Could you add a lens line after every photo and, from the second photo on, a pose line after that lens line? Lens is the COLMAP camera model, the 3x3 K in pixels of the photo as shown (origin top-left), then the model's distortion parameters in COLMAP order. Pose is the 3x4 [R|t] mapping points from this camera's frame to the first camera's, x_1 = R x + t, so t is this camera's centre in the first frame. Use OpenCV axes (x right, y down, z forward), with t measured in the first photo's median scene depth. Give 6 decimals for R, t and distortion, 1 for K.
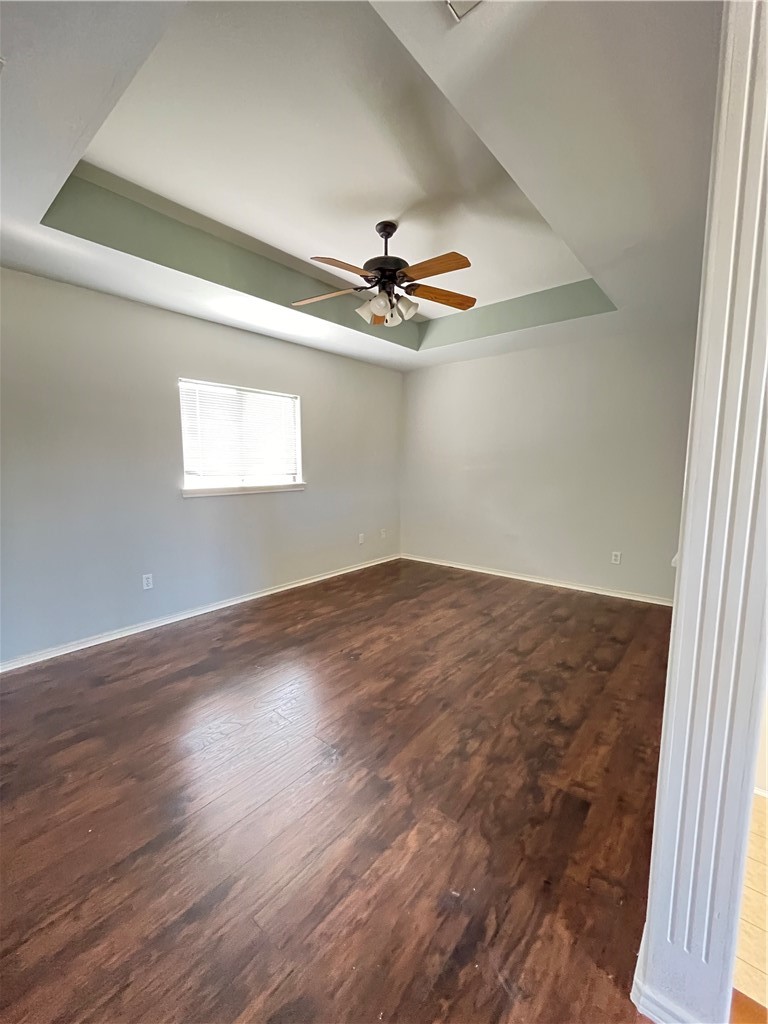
lens RADIAL K [[416.7, 0, 383.6], [0, 416.7, 512.5], [0, 0, 1]] dist [-0.000225, -0.000236]
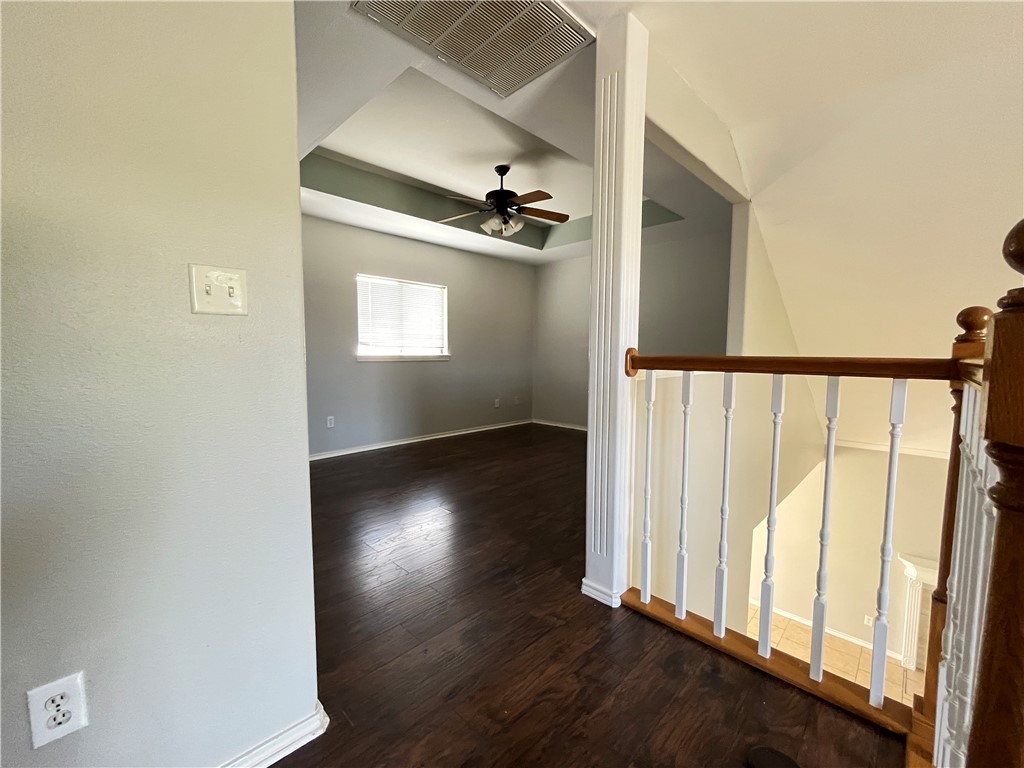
lens RADIAL K [[416.7, 0, 511.0], [0, 416.7, 384.9], [0, 0, 1]] dist [-0.000225, -0.000236]
pose [[0.996706, 0.013286, -0.080002, 0.145608], [-0.016656, 0.998995, -0.041604, 0.104938], [0.079369, 0.042799, 0.995926, -0.353401]]
